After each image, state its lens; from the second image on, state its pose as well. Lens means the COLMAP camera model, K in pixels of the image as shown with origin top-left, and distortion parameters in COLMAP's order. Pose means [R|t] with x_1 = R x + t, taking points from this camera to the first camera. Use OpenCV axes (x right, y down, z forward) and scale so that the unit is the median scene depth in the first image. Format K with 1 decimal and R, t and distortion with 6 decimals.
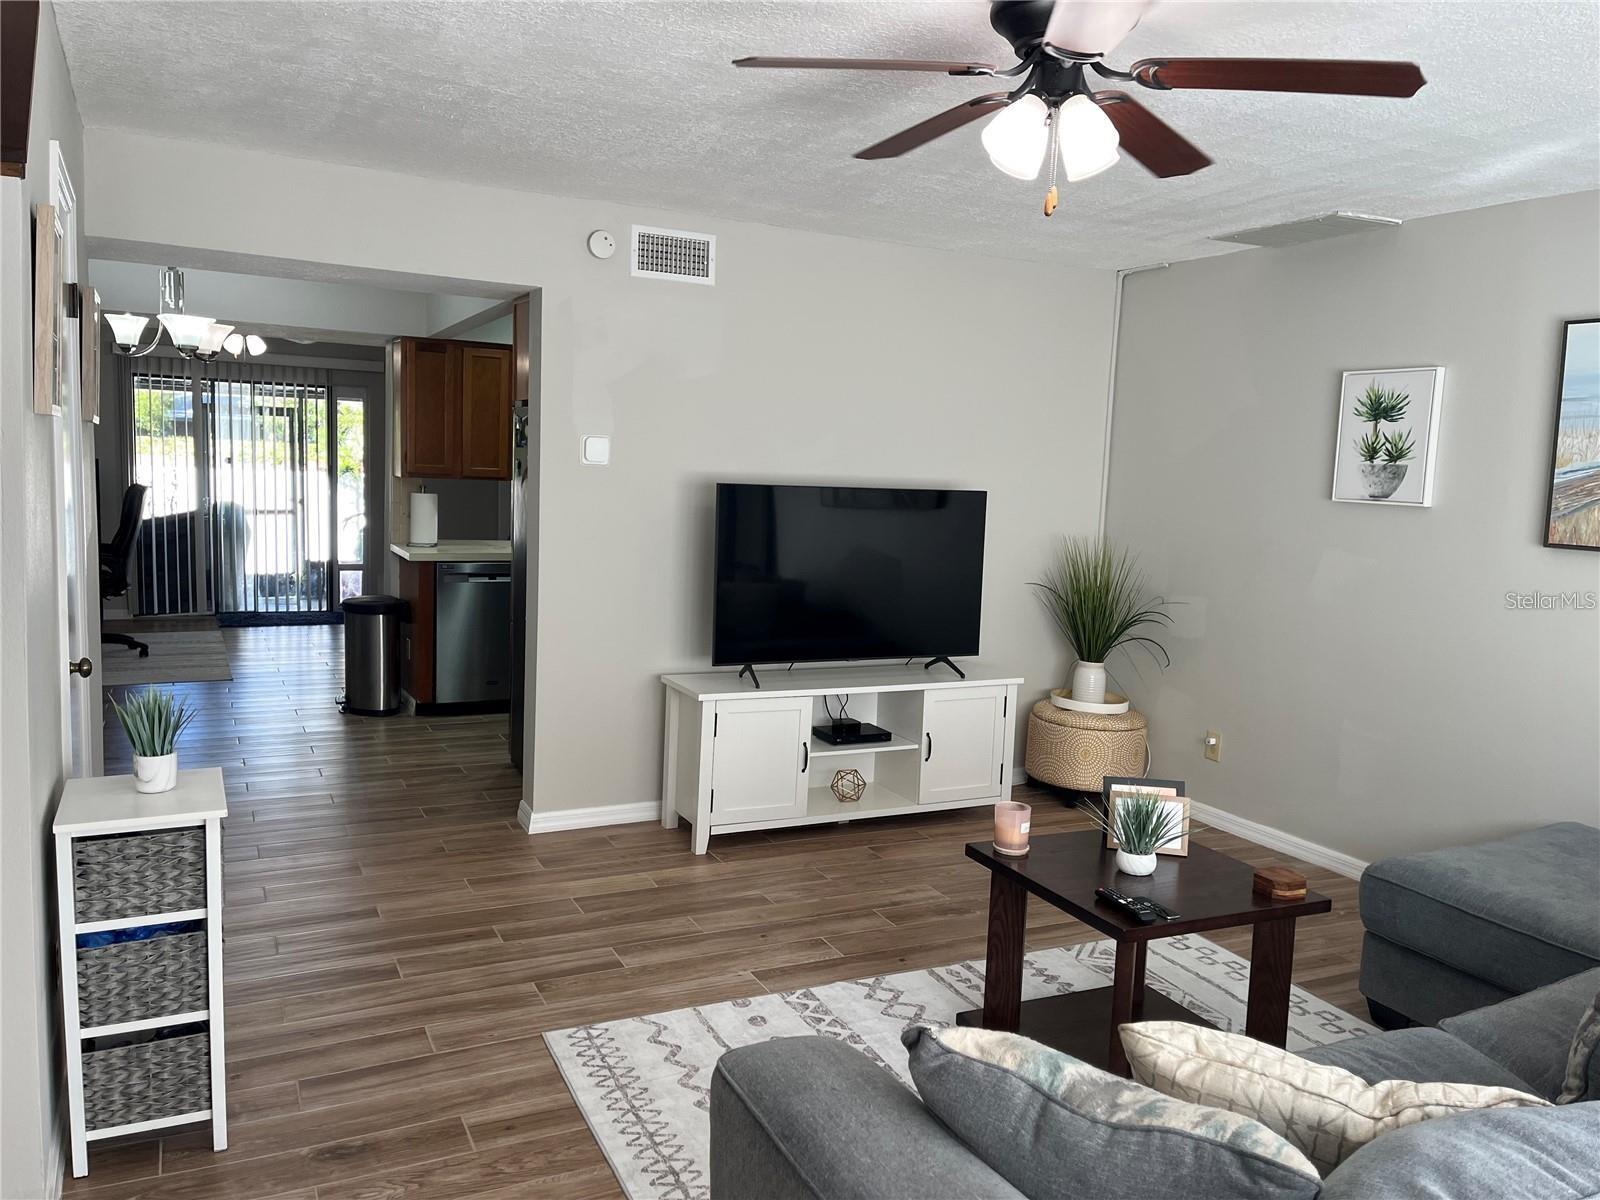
lens RADIAL K [[1197.9, 0, 800.0], [0, 1197.9, 600.0], [0, 0, 1]] dist [0.145239, -0.239185]
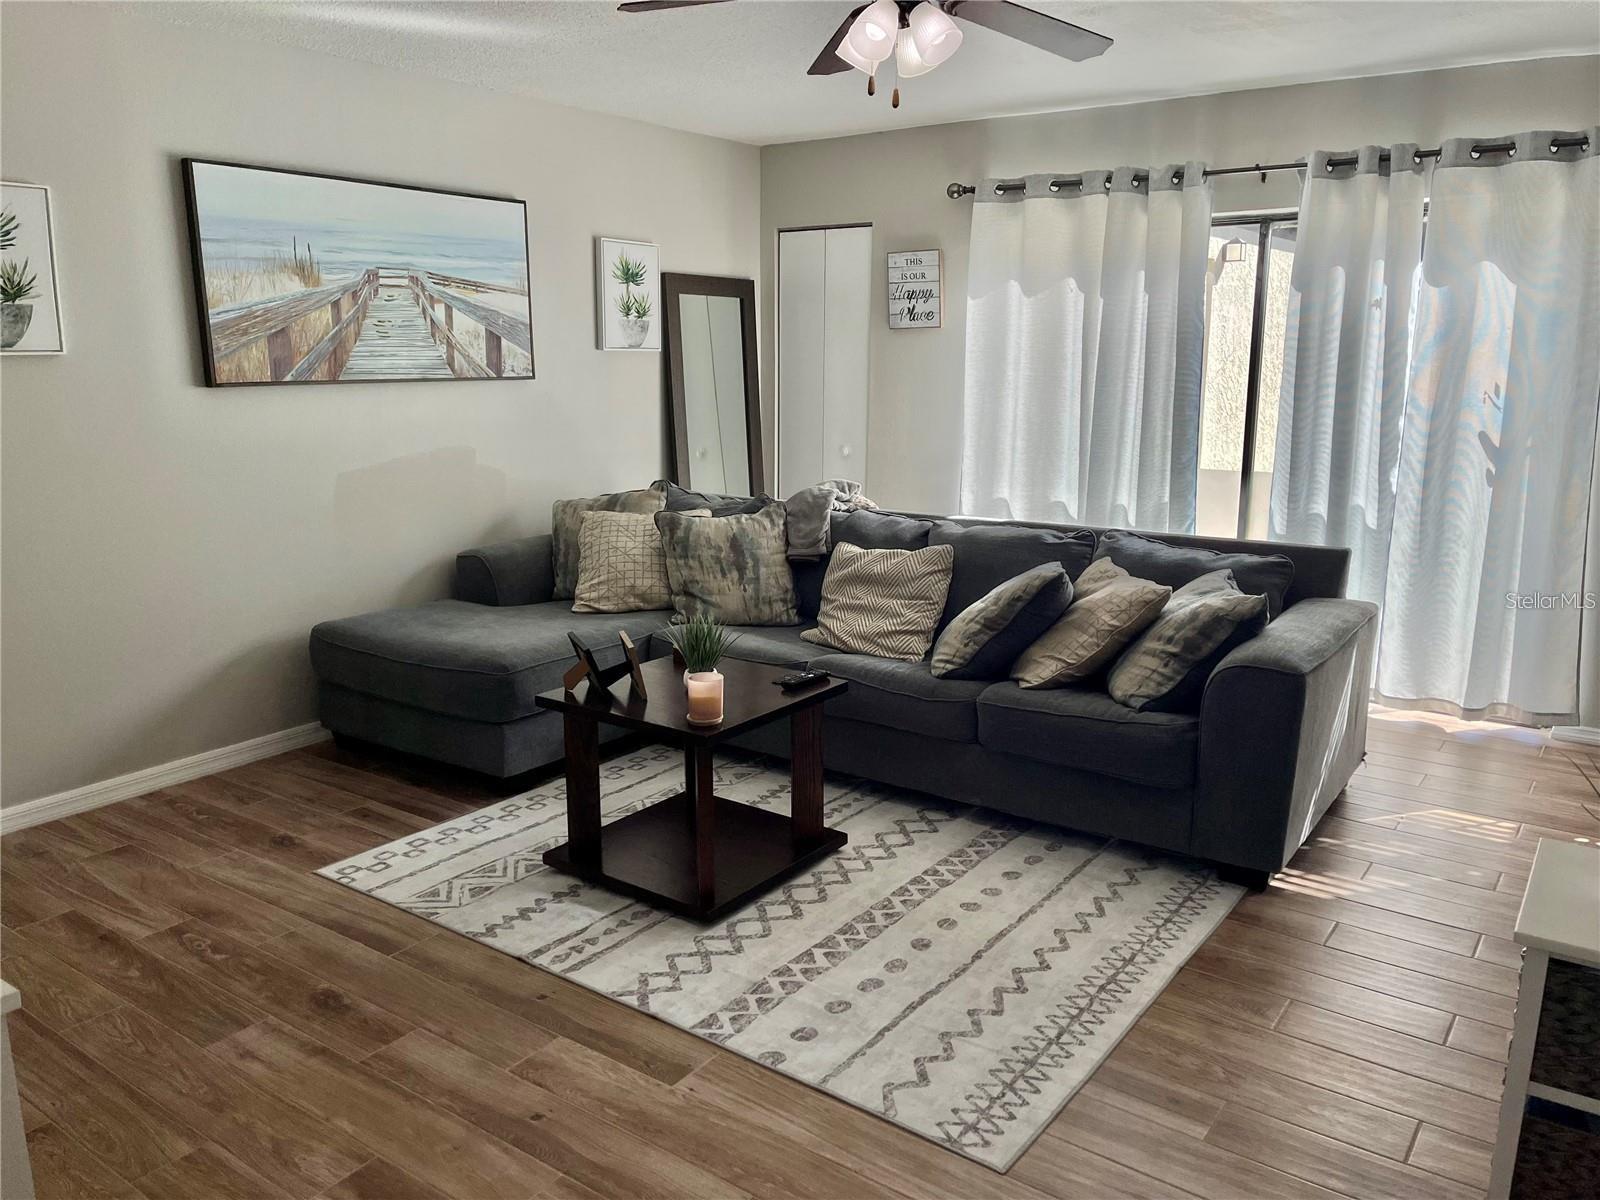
lens RADIAL K [[1197.9, 0, 800.0], [0, 1197.9, 600.0], [0, 0, 1]] dist [0.145239, -0.239185]
pose [[-0.472748, -0.217356, 0.853971, -0.619688], [0.074547, 0.955763, 0.284533, -0.148612], [-0.878039, 0.198174, -0.435632, 1.219497]]
